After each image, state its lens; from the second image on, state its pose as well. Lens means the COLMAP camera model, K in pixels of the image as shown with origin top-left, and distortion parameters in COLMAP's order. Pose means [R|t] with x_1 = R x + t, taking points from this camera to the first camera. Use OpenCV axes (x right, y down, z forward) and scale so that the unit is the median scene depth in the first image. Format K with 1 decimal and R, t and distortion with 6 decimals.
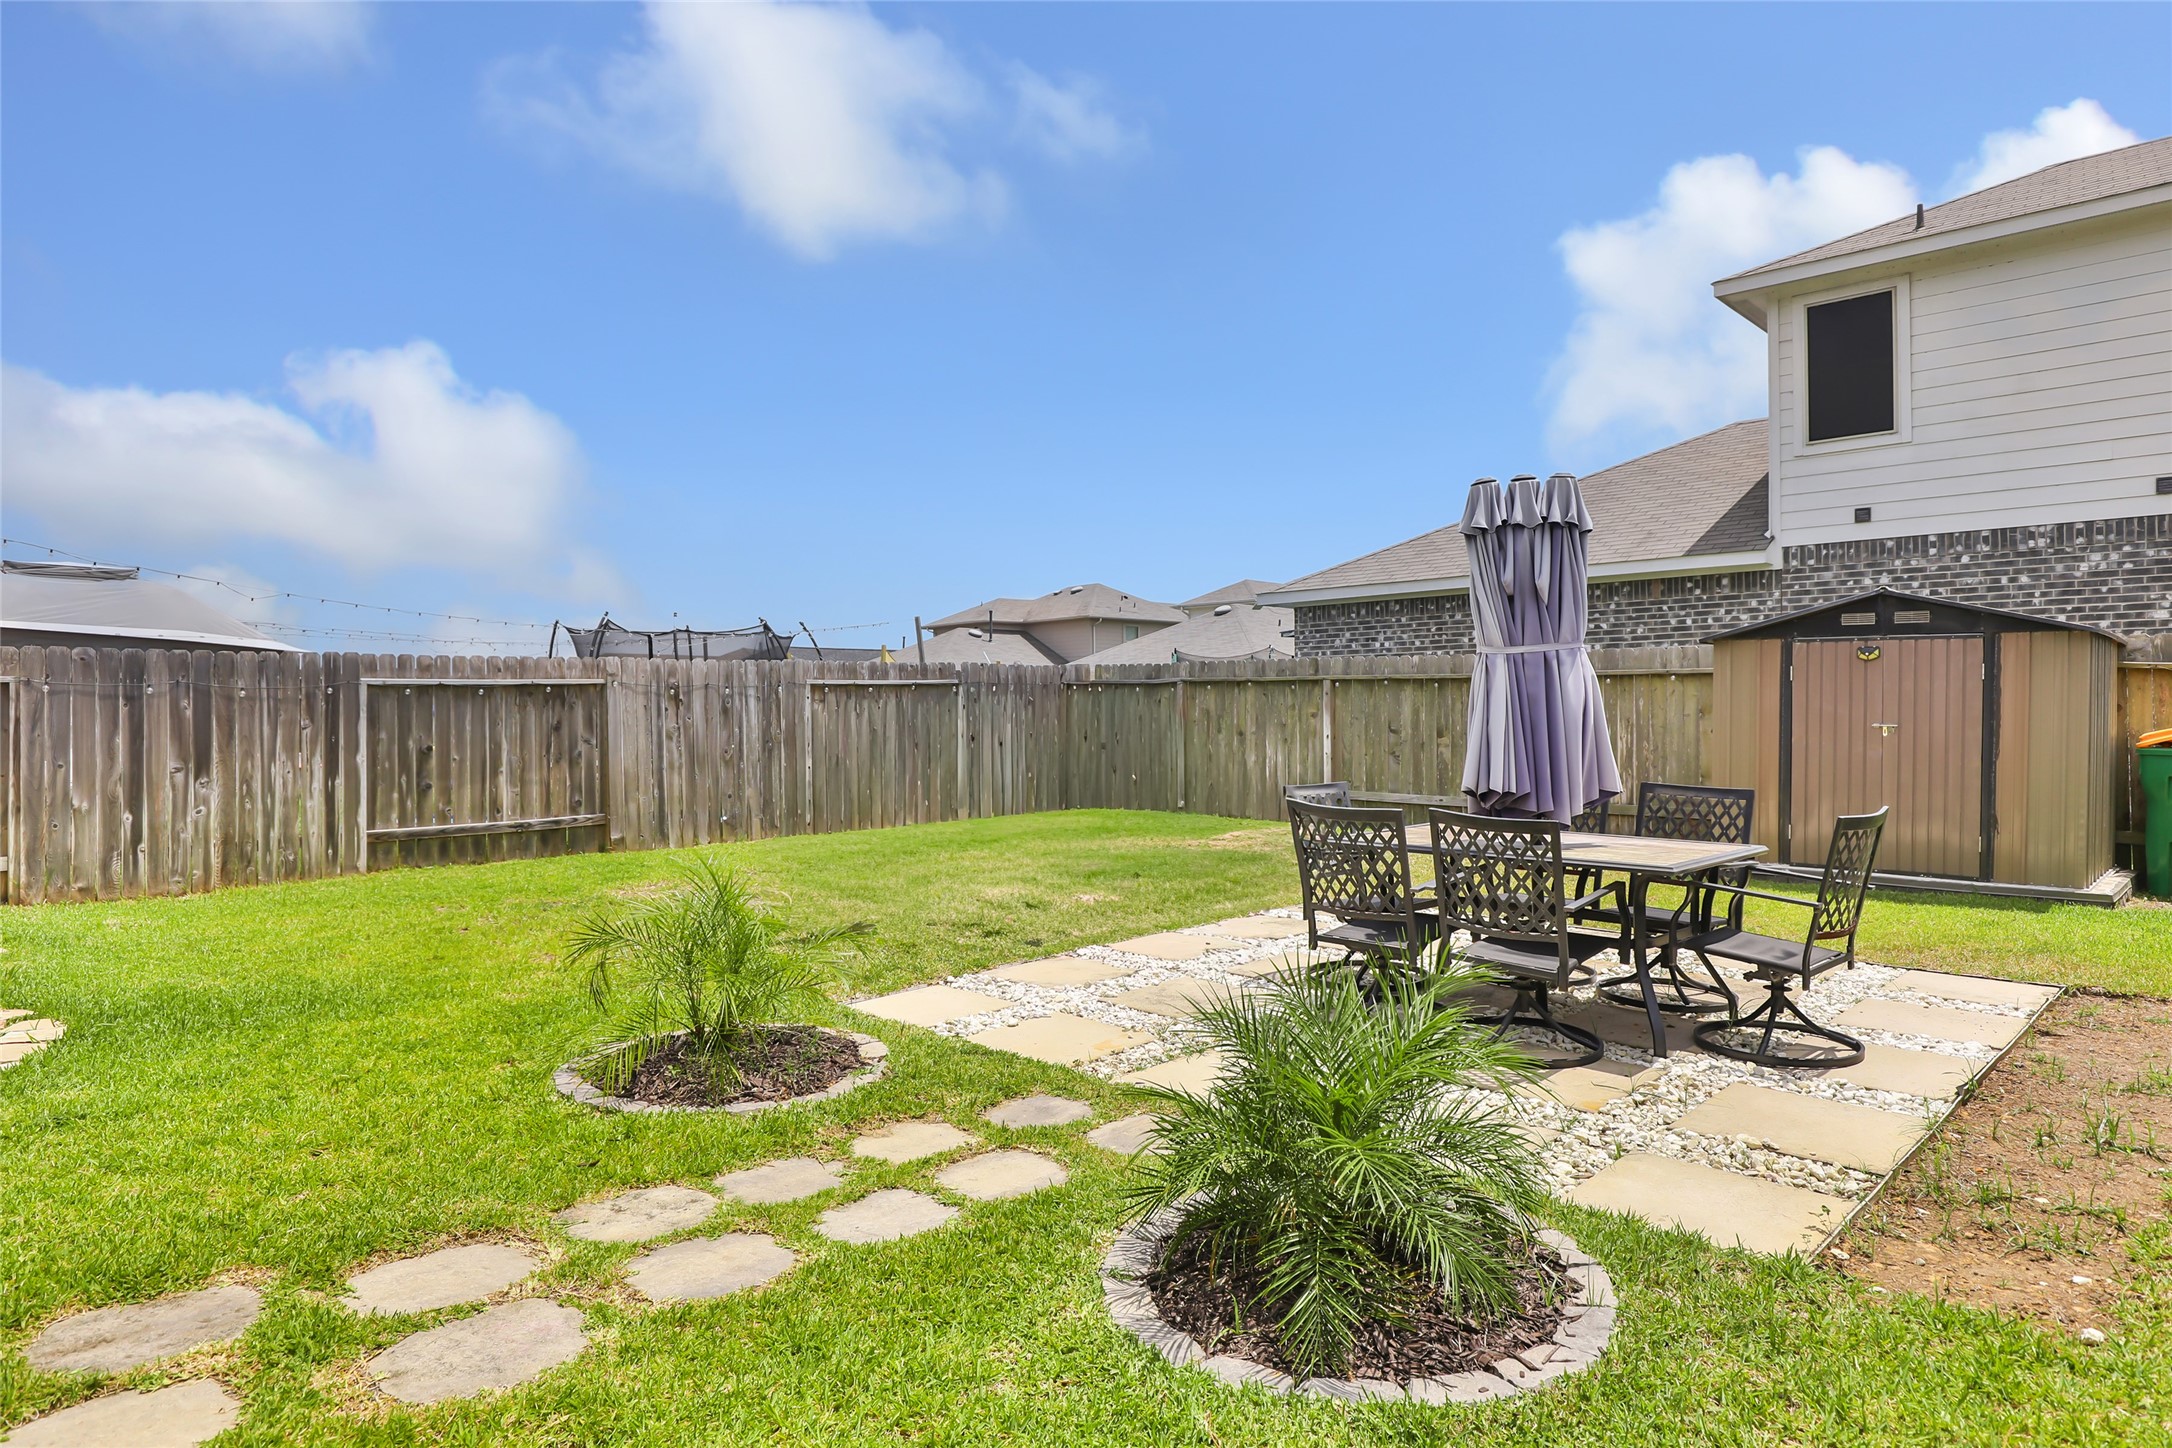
lens RADIAL K [[1277.3, 0, 1086.0], [0, 1277.3, 724.0], [0, 0, 1]] dist [-0.013168, 0.001097]
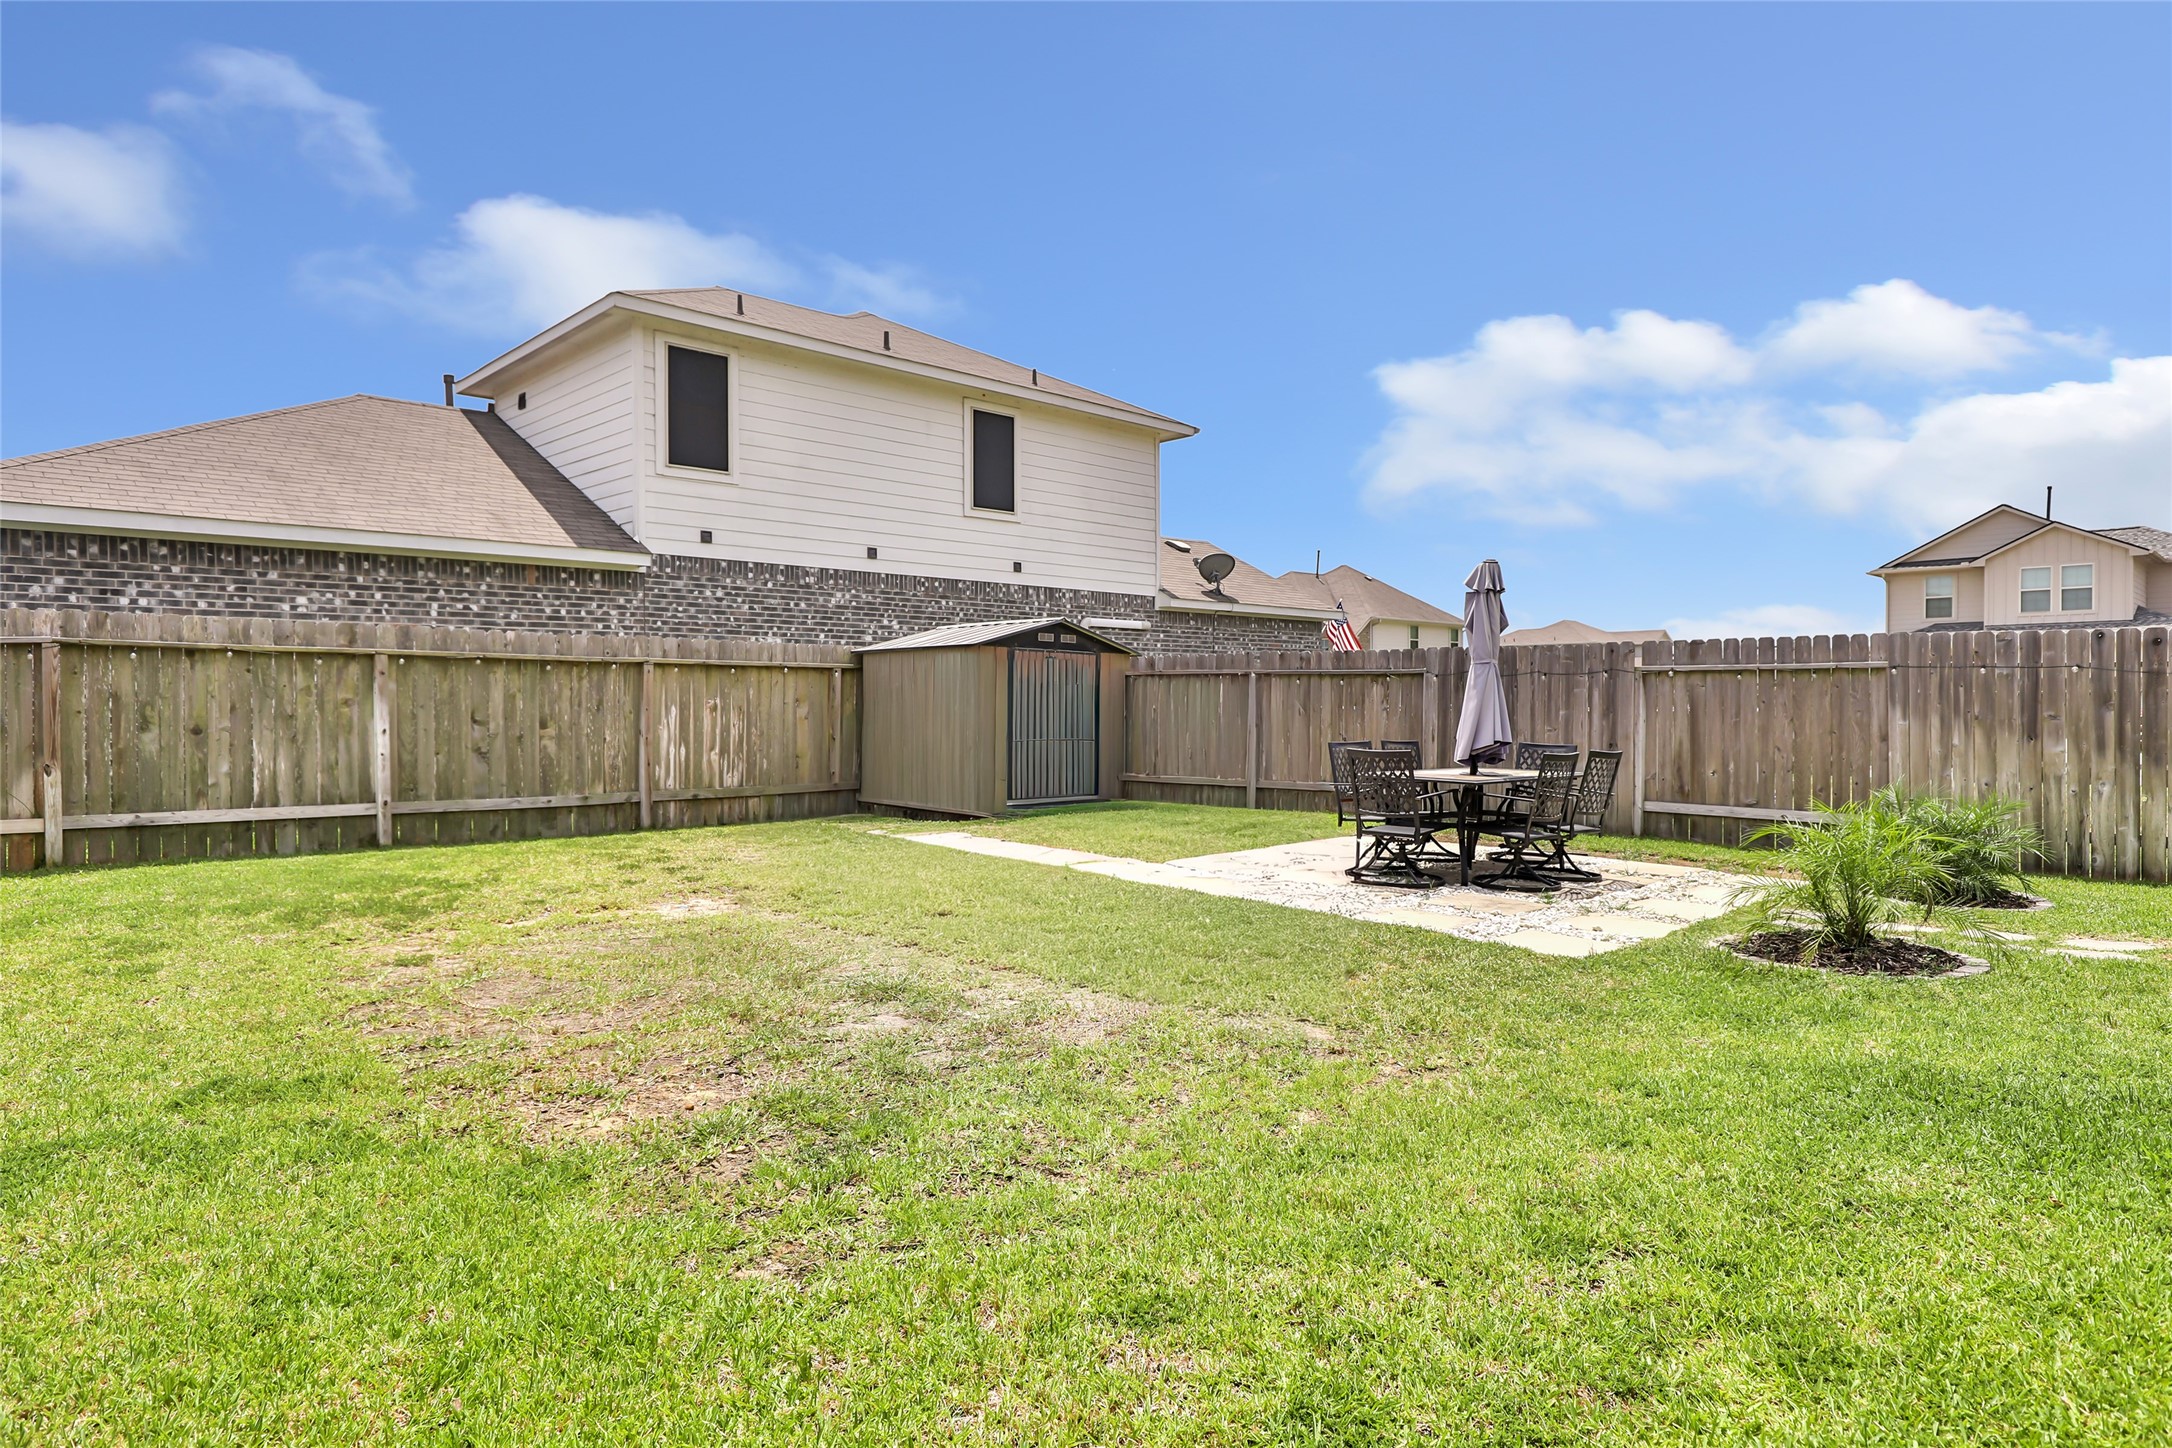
lens RADIAL K [[1277.3, 0, 1086.0], [0, 1277.3, 724.0], [0, 0, 1]] dist [-0.013168, 0.001097]
pose [[0.026914, -0.009963, 0.999588, -0.561400], [0.008235, 0.999919, 0.009744, 0.001927], [-0.999604, 0.007969, 0.026994, 0.601454]]
